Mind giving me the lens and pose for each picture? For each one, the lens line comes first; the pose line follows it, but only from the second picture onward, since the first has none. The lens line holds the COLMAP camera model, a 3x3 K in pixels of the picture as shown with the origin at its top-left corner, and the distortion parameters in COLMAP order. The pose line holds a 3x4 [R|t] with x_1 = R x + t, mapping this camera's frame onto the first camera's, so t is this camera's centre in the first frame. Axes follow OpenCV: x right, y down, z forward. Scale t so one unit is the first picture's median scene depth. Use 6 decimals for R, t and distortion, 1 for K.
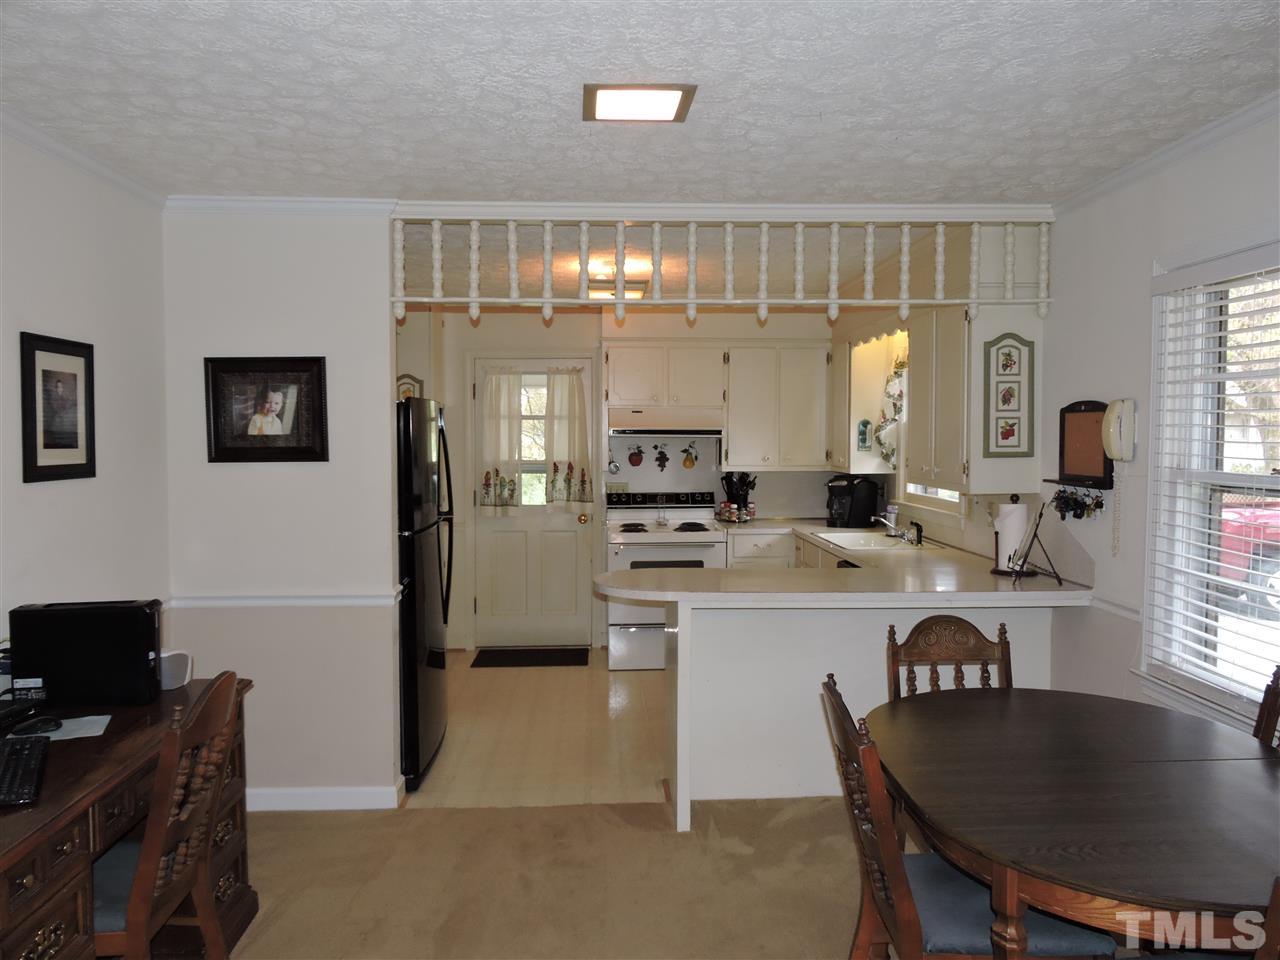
lens RADIAL K [[916.8, 0, 640.0], [0, 916.8, 480.0], [0, 0, 1]] dist [0.009540, -0.001525]
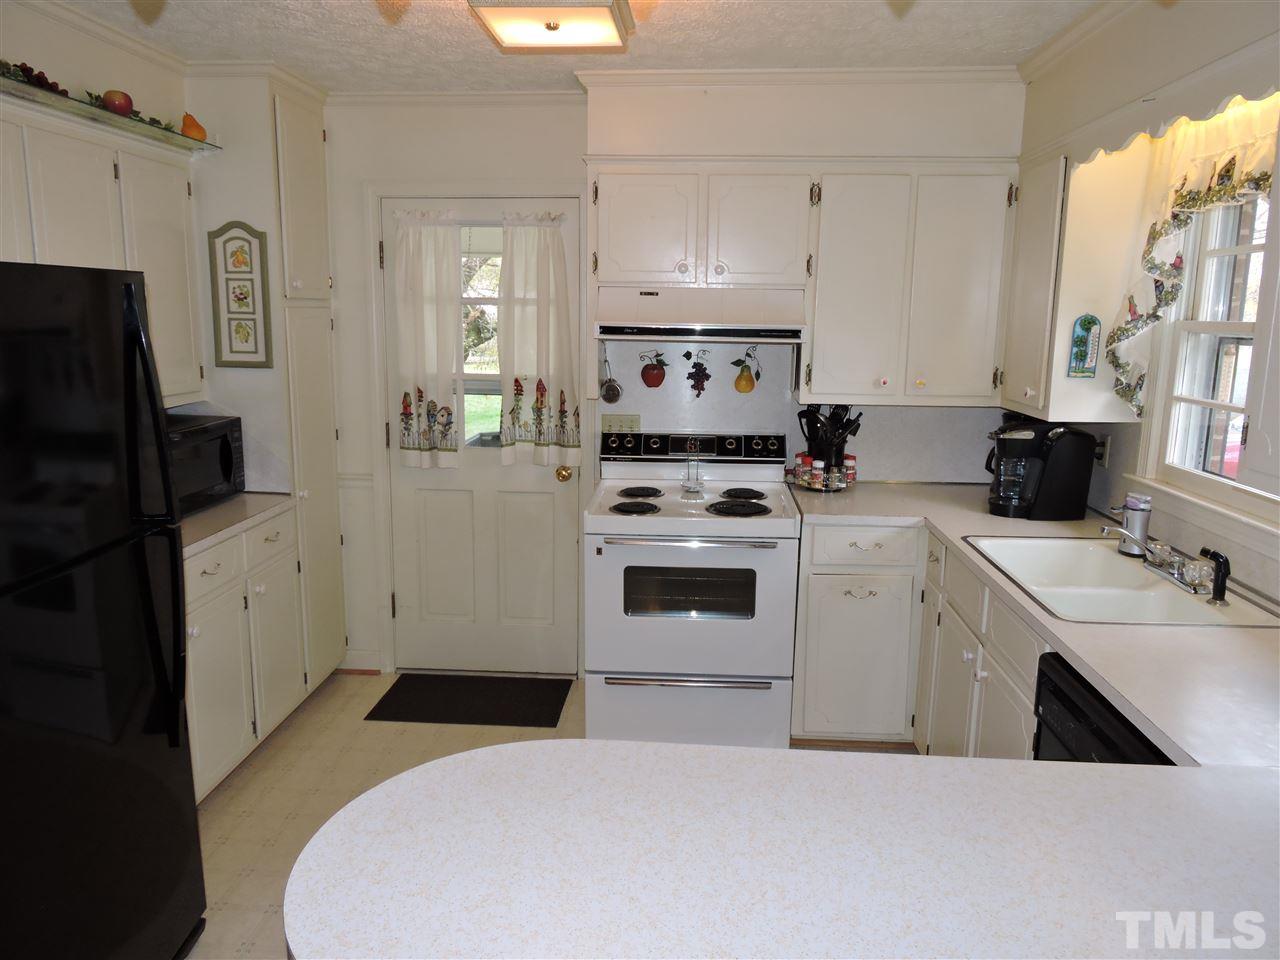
lens RADIAL K [[916.8, 0, 640.0], [0, 916.8, 480.0], [0, 0, 1]] dist [0.009540, -0.001525]
pose [[0.993472, 0.033148, -0.109152, 0.054155], [-0.018462, 0.990957, 0.132903, -0.034982], [0.112570, -0.130020, 0.985100, 0.421056]]
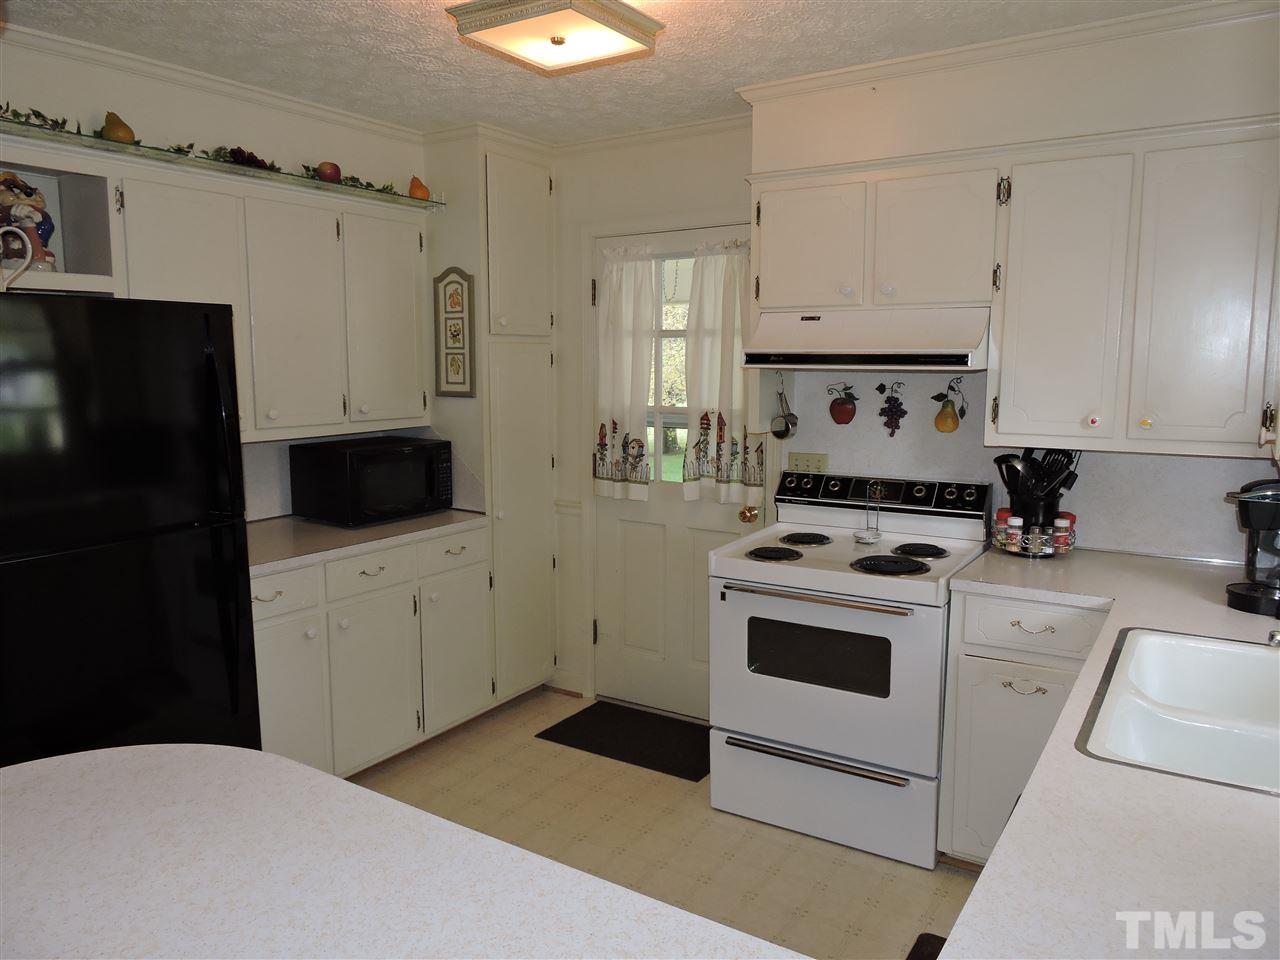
lens RADIAL K [[916.8, 0, 640.0], [0, 916.8, 480.0], [0, 0, 1]] dist [0.009540, -0.001525]
pose [[0.814550, 0.075742, -0.575128, 0.209829], [-0.028384, 0.995456, 0.090896, -0.028260], [0.579399, -0.057715, 0.812998, 0.513743]]
